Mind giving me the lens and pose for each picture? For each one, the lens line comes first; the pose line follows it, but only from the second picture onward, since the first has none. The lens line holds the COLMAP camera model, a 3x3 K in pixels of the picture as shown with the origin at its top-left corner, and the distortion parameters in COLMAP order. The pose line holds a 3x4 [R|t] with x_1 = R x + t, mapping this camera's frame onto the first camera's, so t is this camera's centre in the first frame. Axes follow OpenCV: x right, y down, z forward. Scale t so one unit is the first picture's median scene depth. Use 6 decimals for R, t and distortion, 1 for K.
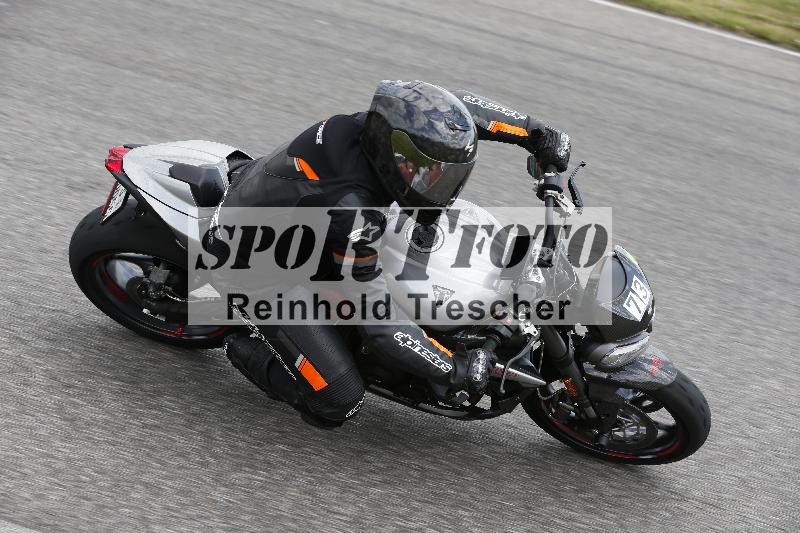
lens RADIAL K [[2312.1, 0, 400.0], [0, 2312.1, 266.5], [0, 0, 1]] dist [-0.049994, -0.235308]
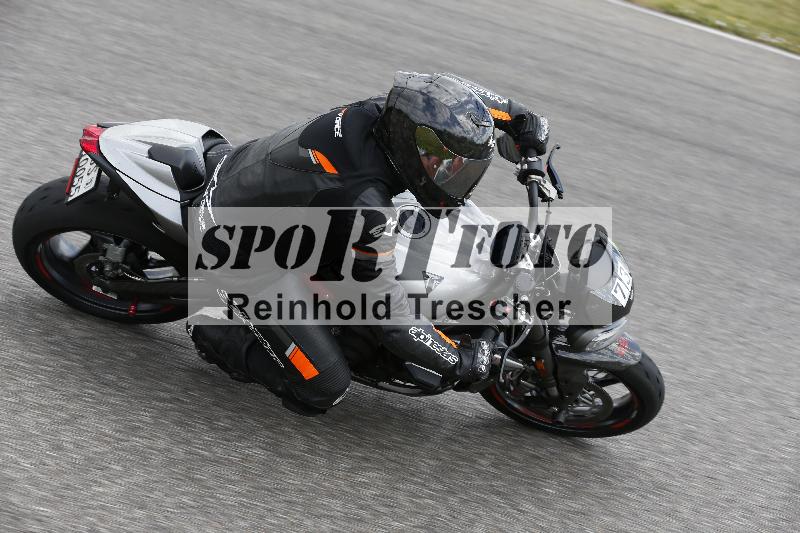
lens RADIAL K [[2312.1, 0, 400.0], [0, 2312.1, 266.5], [0, 0, 1]] dist [-0.049994, -0.235308]
pose [[0.982084, -0.002376, 0.188426, -0.179930], [-0.009073, 0.998165, 0.059876, -0.052848], [-0.188223, -0.060513, 0.980260, 0.028363]]
